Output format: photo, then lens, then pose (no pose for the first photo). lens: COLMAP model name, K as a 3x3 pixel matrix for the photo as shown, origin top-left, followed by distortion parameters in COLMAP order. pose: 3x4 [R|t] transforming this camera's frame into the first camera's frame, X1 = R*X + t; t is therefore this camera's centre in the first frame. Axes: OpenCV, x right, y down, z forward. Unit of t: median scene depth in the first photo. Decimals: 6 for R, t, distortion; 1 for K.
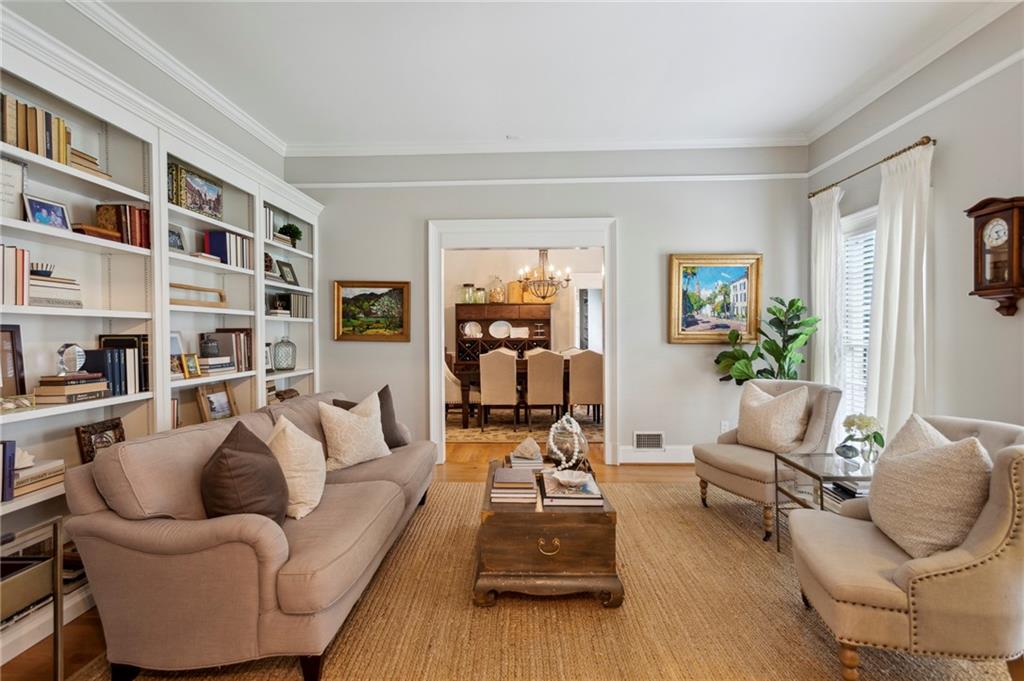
lens RADIAL K [[491.5, 0, 509.4], [0, 491.5, 340.6], [0, 0, 1]] dist [0.006789, -0.000430]
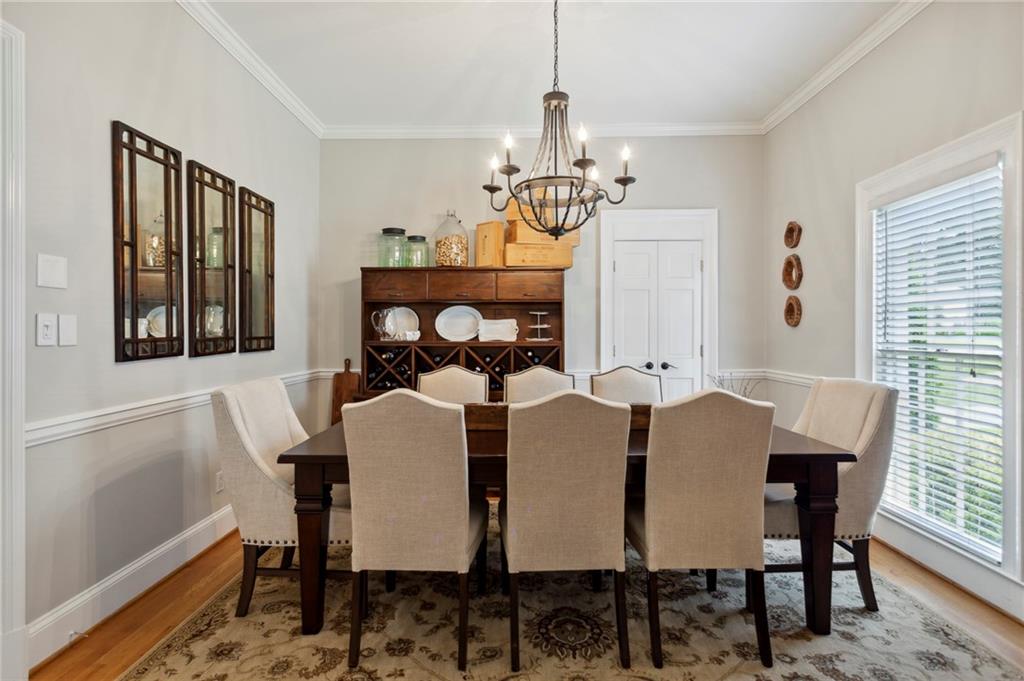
lens RADIAL K [[491.5, 0, 513.7], [0, 491.5, 333.3], [0, 0, 1]] dist [0.006789, -0.000430]
pose [[0.999813, 0.004348, 0.018829, 0.026792], [-0.004228, 0.999970, -0.006426, -0.010310], [-0.018857, 0.006345, 0.999802, 0.526526]]
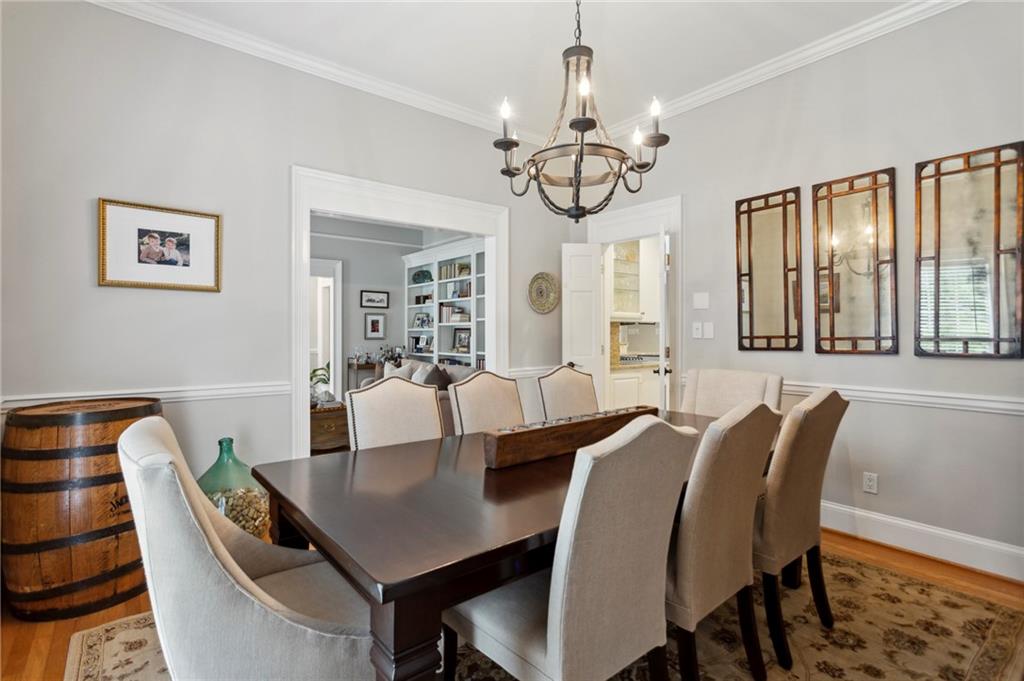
lens RADIAL K [[497.5, 0, 512.8], [0, 497.5, 334.8], [0, 0, 1]] dist [0.000300, 0.000020]
pose [[-0.760843, 0.002057, -0.648933, 0.328421], [-0.010291, 0.999831, 0.015234, -0.015117], [0.648855, 0.018269, -0.760693, 1.177214]]
